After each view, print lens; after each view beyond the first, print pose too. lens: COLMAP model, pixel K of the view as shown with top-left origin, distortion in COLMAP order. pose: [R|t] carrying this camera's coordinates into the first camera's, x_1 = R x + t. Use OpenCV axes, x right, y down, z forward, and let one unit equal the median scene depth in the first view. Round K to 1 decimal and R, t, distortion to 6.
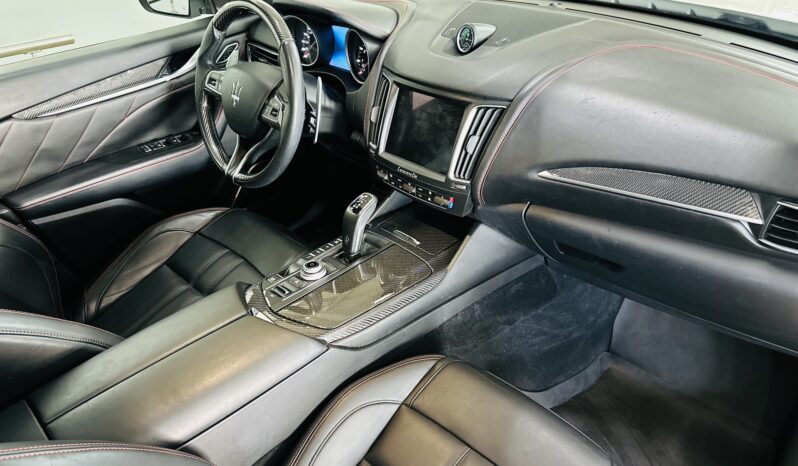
lens RADIAL K [[567.5, 0, 399.0], [0, 567.5, 233.0], [0, 0, 1]] dist [-0.000030, 0.000085]
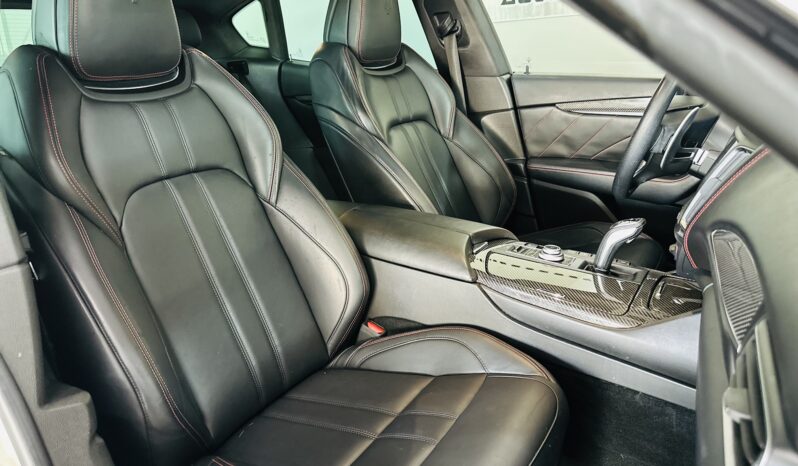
lens RADIAL K [[567.5, 0, 399.0], [0, 567.5, 233.0], [0, 0, 1]] dist [-0.000030, 0.000085]
pose [[0.210748, 0.361990, -0.908046, 0.608596], [-0.528163, 0.823818, 0.205832, -0.027209], [0.822575, 0.436218, 0.364808, 0.294854]]
